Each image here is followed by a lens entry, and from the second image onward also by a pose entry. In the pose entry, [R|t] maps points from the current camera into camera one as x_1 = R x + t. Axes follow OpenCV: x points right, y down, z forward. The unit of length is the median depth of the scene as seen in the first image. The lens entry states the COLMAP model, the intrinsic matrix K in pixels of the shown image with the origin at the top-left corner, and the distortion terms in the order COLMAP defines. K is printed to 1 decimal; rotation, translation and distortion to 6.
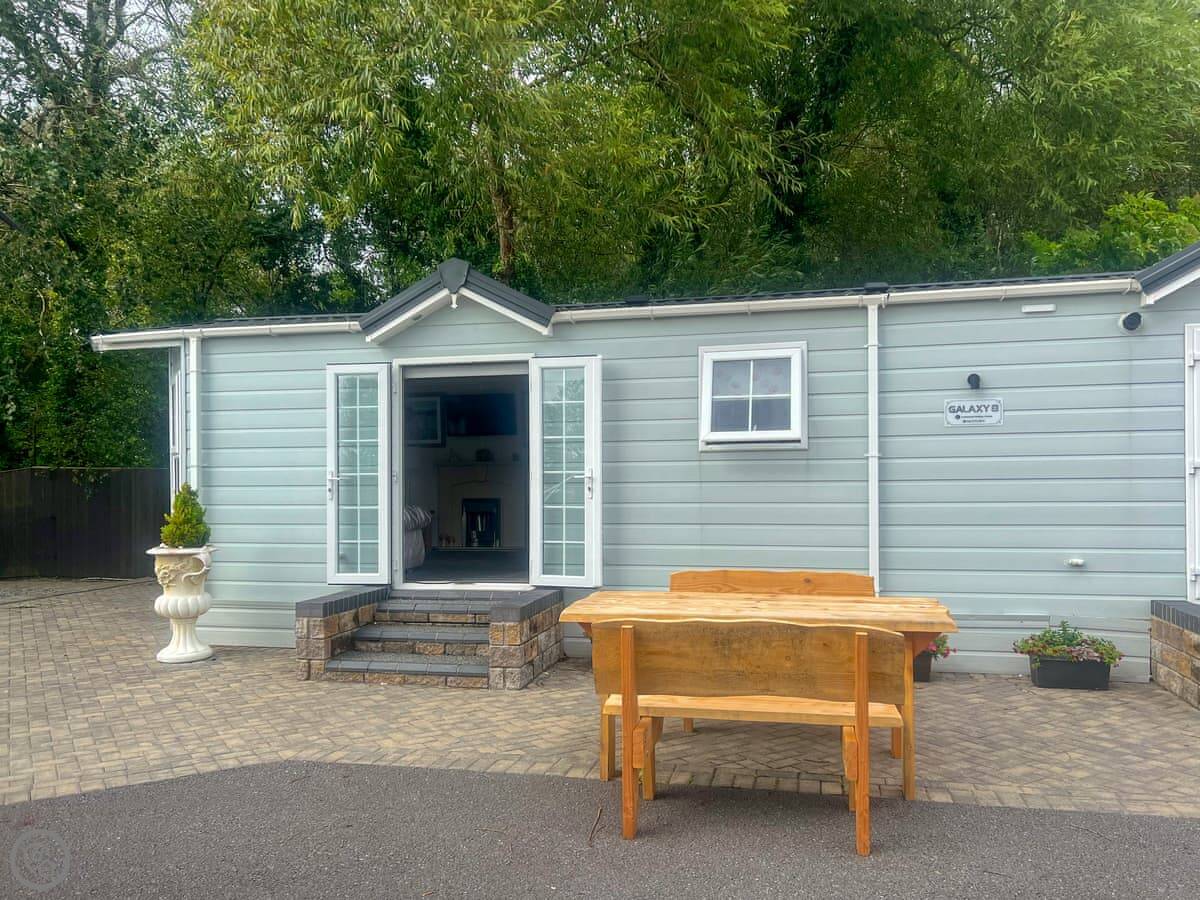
lens RADIAL K [[901.8, 0, 594.5], [0, 901.8, 459.4], [0, 0, 1]] dist [0.052672, -0.137971]
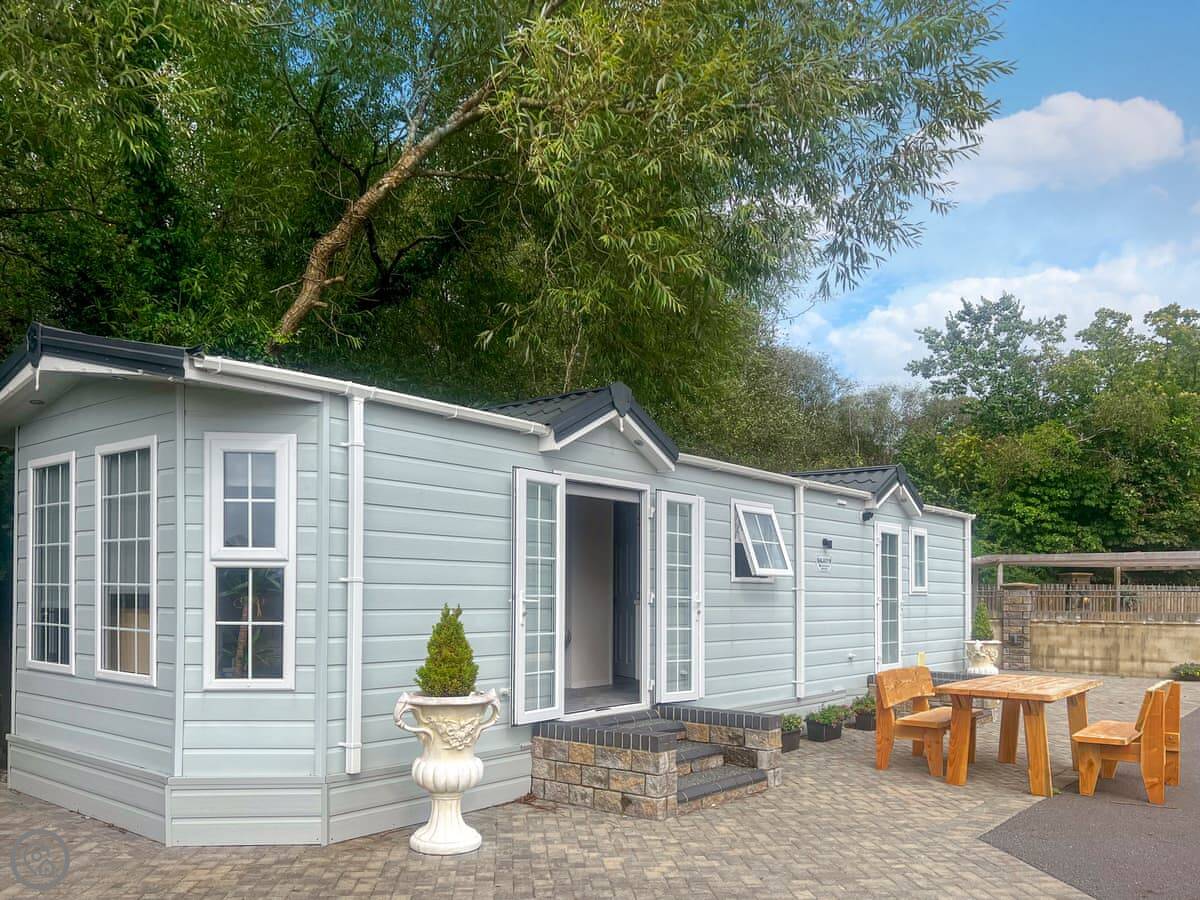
lens RADIAL K [[936.2, 0, 602.9], [0, 936.2, 506.8], [0, 0, 1]] dist [0.001378, -0.000380]
pose [[0.457252, 0.094930, 0.884256, -1.098162], [-0.042692, 0.995483, -0.084795, 0.004838], [-0.888312, 0.001022, 0.459239, 0.550930]]
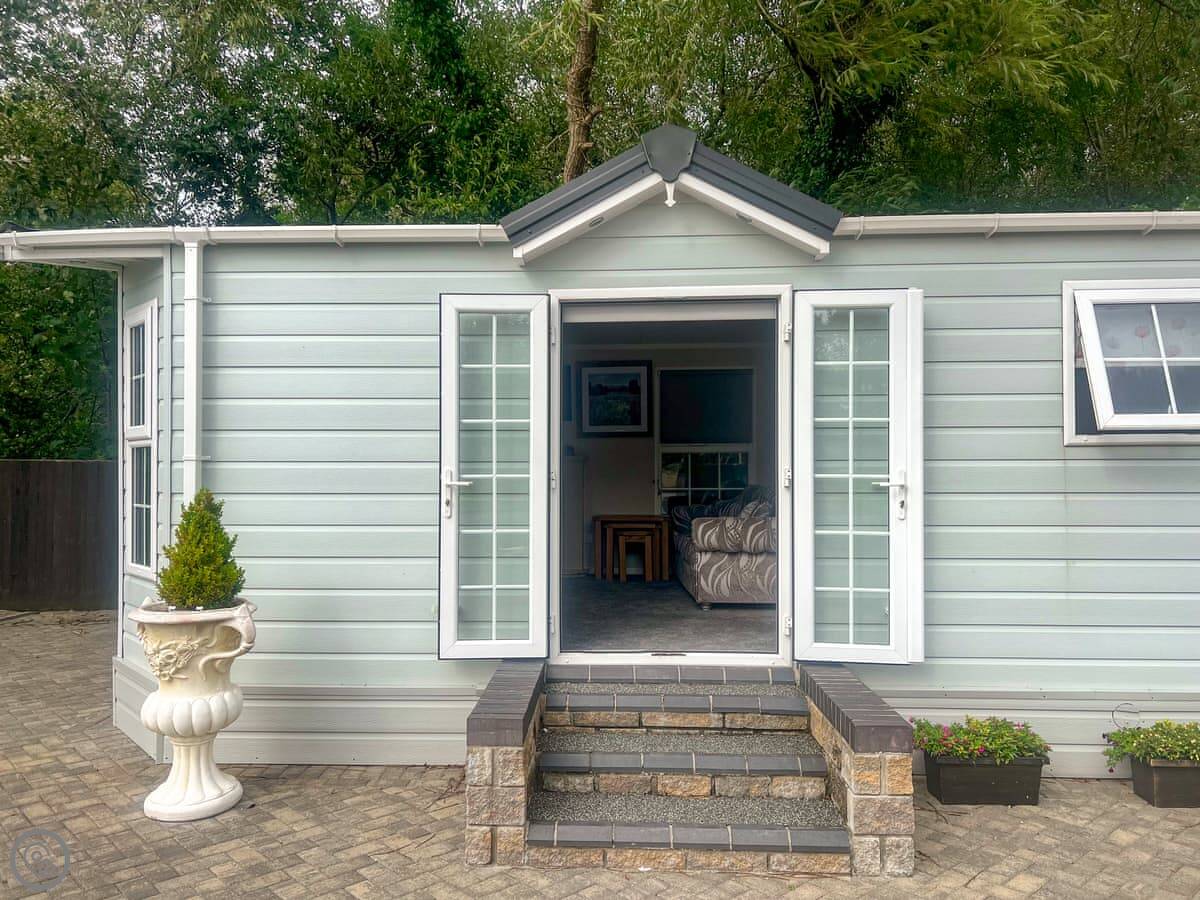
lens RADIAL K [[916.2, 0, 602.7], [0, 916.2, 449.2], [0, 0, 1]] dist [0.050437, -0.063339]
pose [[0.985807, 0.010810, 0.167533, -0.307832], [-0.010486, 0.999941, -0.002820, -0.000871], [-0.167553, 0.001023, 0.985862, 0.402135]]
